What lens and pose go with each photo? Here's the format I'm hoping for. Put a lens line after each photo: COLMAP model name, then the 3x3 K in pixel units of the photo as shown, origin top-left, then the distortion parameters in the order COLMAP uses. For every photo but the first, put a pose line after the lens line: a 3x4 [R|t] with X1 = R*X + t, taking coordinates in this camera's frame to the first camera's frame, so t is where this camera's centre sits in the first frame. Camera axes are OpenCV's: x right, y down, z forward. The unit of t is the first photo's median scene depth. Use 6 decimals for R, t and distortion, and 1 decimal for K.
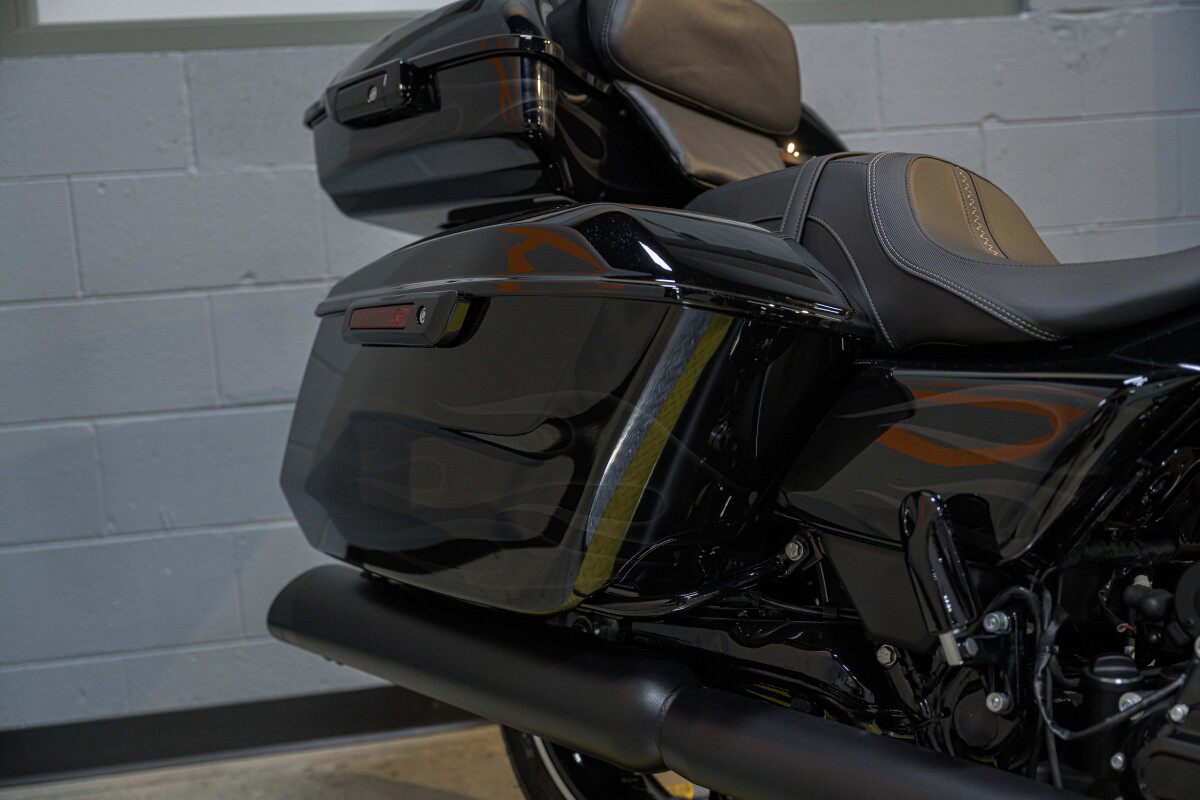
lens RADIAL K [[1303.2, 0, 600.0], [0, 1303.2, 400.0], [0, 0, 1]] dist [0.000607, 0.008349]
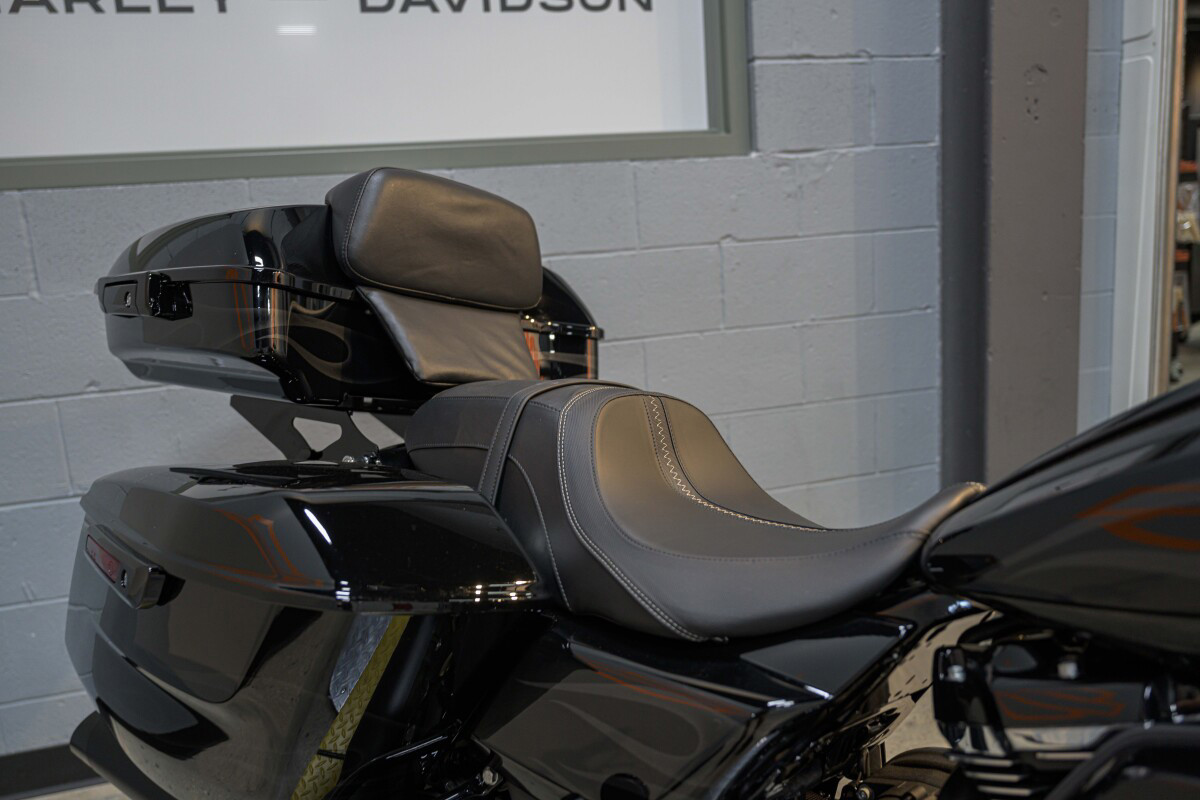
lens RADIAL K [[947.7, 0, 600.0], [0, 947.7, 400.0], [0, 0, 1]] dist [-0.008585, 0.005855]
pose [[0.993747, -0.013531, 0.110832, 0.084340], [0.005719, 0.997495, 0.070502, -0.137940], [-0.111508, -0.069428, 0.991335, 0.117774]]
